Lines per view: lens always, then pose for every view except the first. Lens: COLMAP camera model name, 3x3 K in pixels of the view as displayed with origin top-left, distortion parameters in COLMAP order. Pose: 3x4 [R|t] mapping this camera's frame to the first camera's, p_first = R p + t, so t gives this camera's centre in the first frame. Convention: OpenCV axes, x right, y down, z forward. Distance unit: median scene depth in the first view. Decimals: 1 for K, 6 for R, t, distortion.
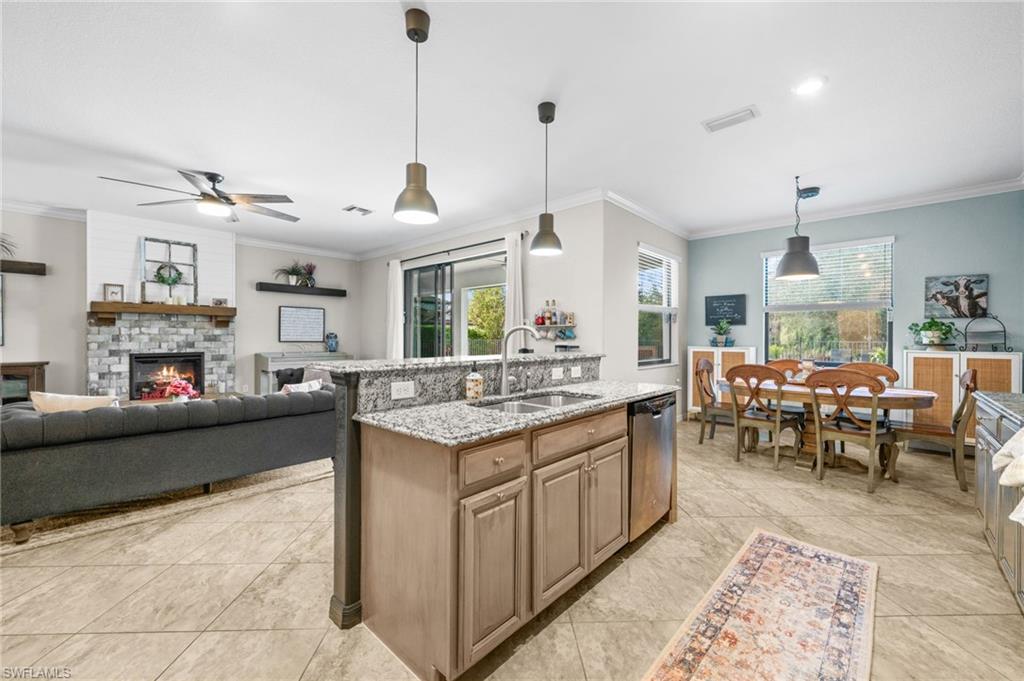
lens RADIAL K [[405.6, 0, 512.7], [0, 405.6, 337.7], [0, 0, 1]] dist [-0.003013, -0.000249]
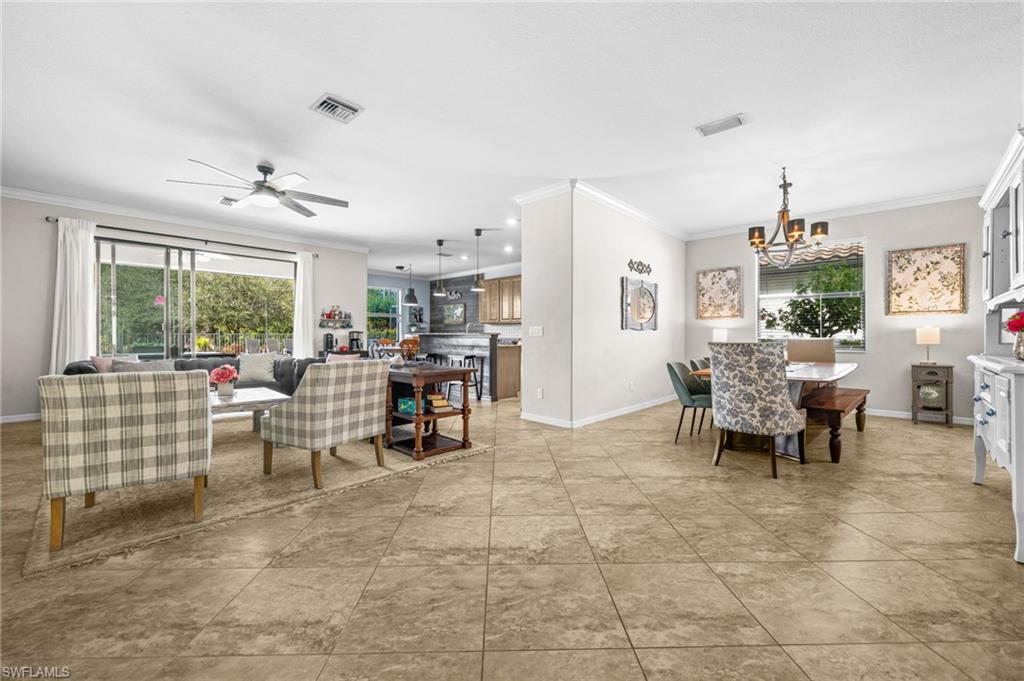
lens RADIAL K [[407.7, 0, 512.4], [0, 407.7, 337.6], [0, 0, 1]] dist [0.000637, -0.000847]
pose [[0.014410, -0.009339, 0.999853, -1.295415], [0.000150, 0.999956, 0.009337, 0.023244], [-0.999896, 0.000016, 0.014411, 0.241141]]
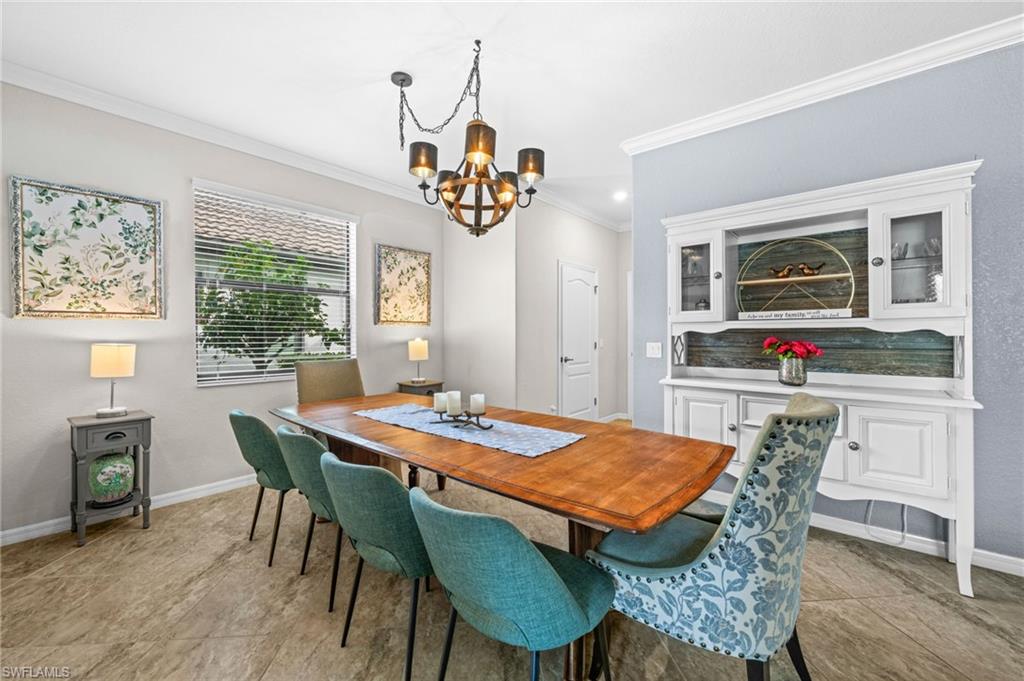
lens RADIAL K [[420.5, 0, 494.8], [0, 420.5, 336.0], [0, 0, 1]] dist [0.001013, -0.000288]
pose [[-0.999435, -0.003808, -0.033402, -0.529525], [-0.003940, 0.999985, 0.003868, -0.003172], [0.033387, 0.003998, -0.999435, 0.156244]]
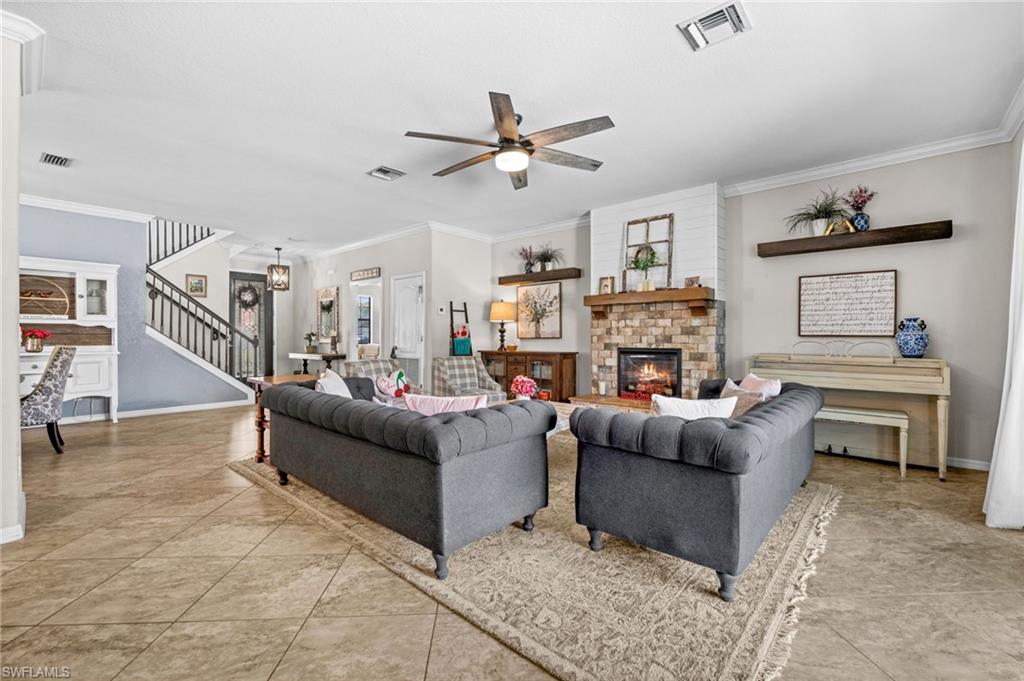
lens RADIAL K [[434.2, 0, 513.0], [0, 434.2, 337.6], [0, 0, 1]] dist [0.000801, 0.000153]
pose [[0.018358, -0.001675, -0.999830, 0.073694], [-0.002304, 0.999996, -0.001718, 0.017974], [0.999829, 0.002335, 0.018354, 0.708616]]
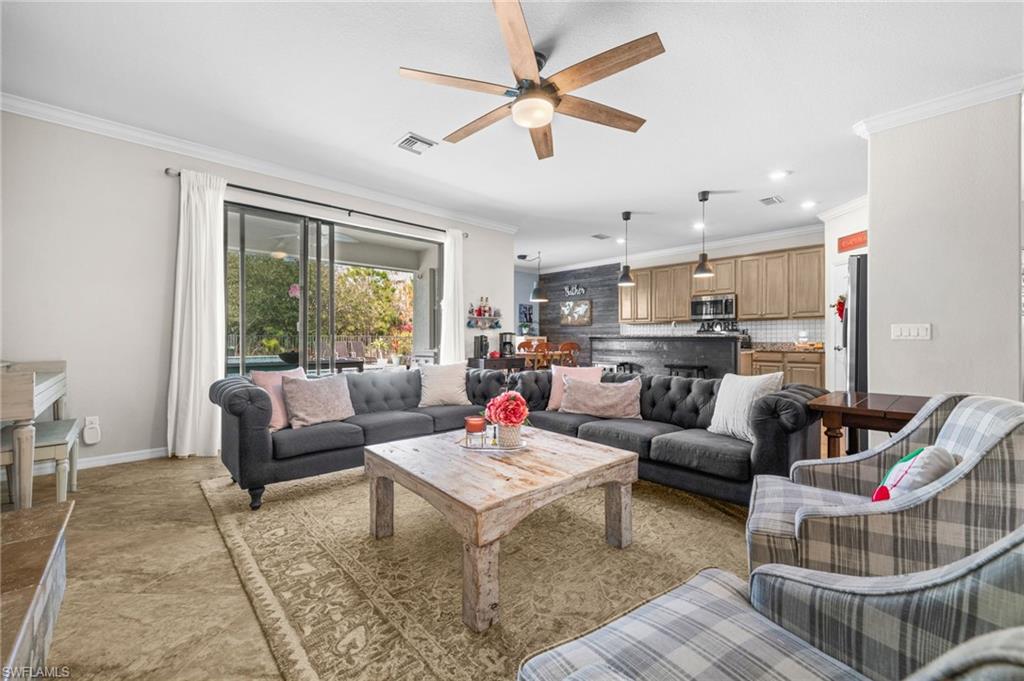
lens RADIAL K [[405.6, 0, 512.7], [0, 405.6, 337.7], [0, 0, 1]] dist [-0.003013, -0.000249]
pose [[0.074071, -0.003594, 0.997247, -0.991005], [-0.000572, 0.999993, 0.003646, 0.024362], [-0.997253, -0.000841, 0.074068, 0.705784]]
